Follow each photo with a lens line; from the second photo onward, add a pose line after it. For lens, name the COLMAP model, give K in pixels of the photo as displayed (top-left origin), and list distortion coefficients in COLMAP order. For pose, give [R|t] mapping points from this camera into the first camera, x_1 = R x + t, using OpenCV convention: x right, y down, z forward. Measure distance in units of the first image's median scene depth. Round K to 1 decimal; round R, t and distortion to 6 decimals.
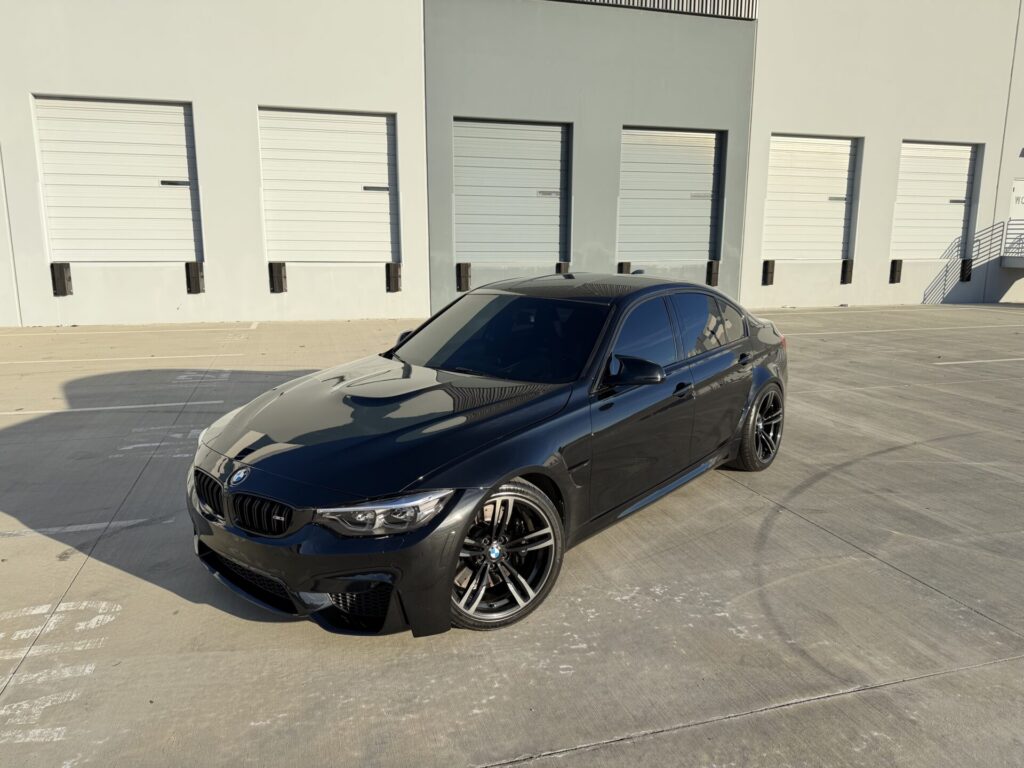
lens RADIAL K [[728.2, 0, 516.6], [0, 728.2, 390.4], [0, 0, 1]] dist [0.020819, -0.037337]
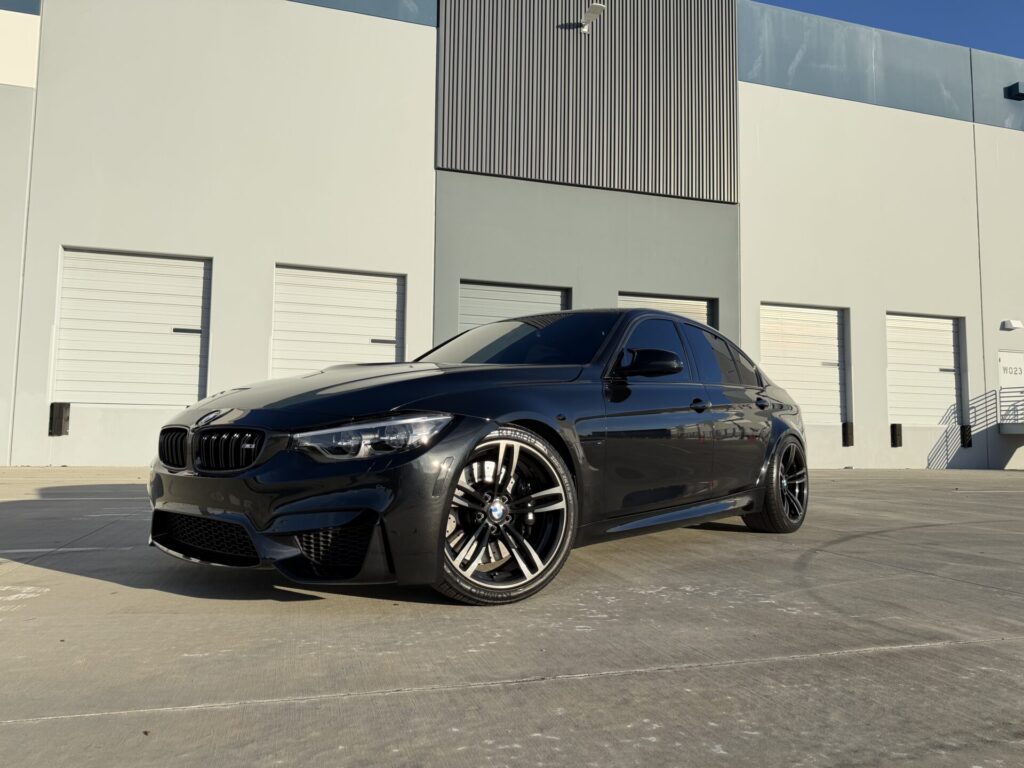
lens RADIAL K [[728.2, 0, 521.1], [0, 728.2, 379.9], [0, 0, 1]] dist [0.020819, -0.037337]
pose [[0.999965, 0.007042, 0.004544, -0.003961], [-0.005514, 0.961125, -0.276059, 0.182153], [-0.006311, 0.276025, 0.961130, 0.077996]]
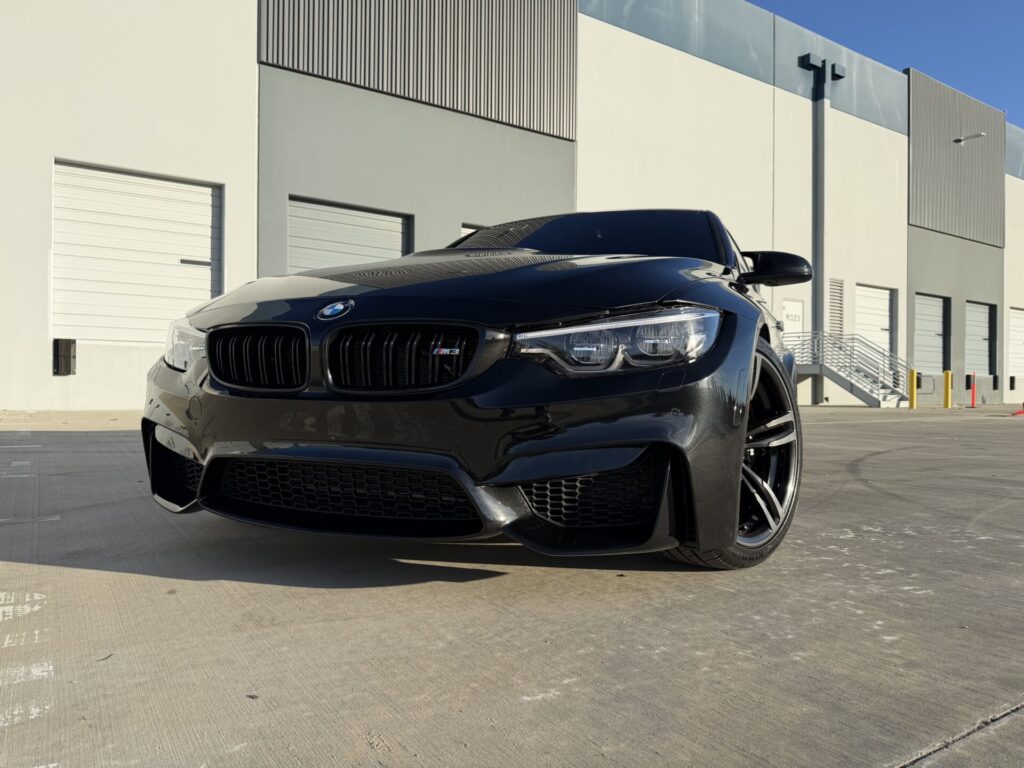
lens RADIAL K [[728.2, 0, 526.1], [0, 728.2, 388.9], [0, 0, 1]] dist [0.020819, -0.037337]
pose [[0.954635, 0.006008, 0.297717, -0.234224], [0.049549, 0.982653, -0.178711, 0.164490], [-0.293626, 0.185356, 0.937778, 0.255593]]
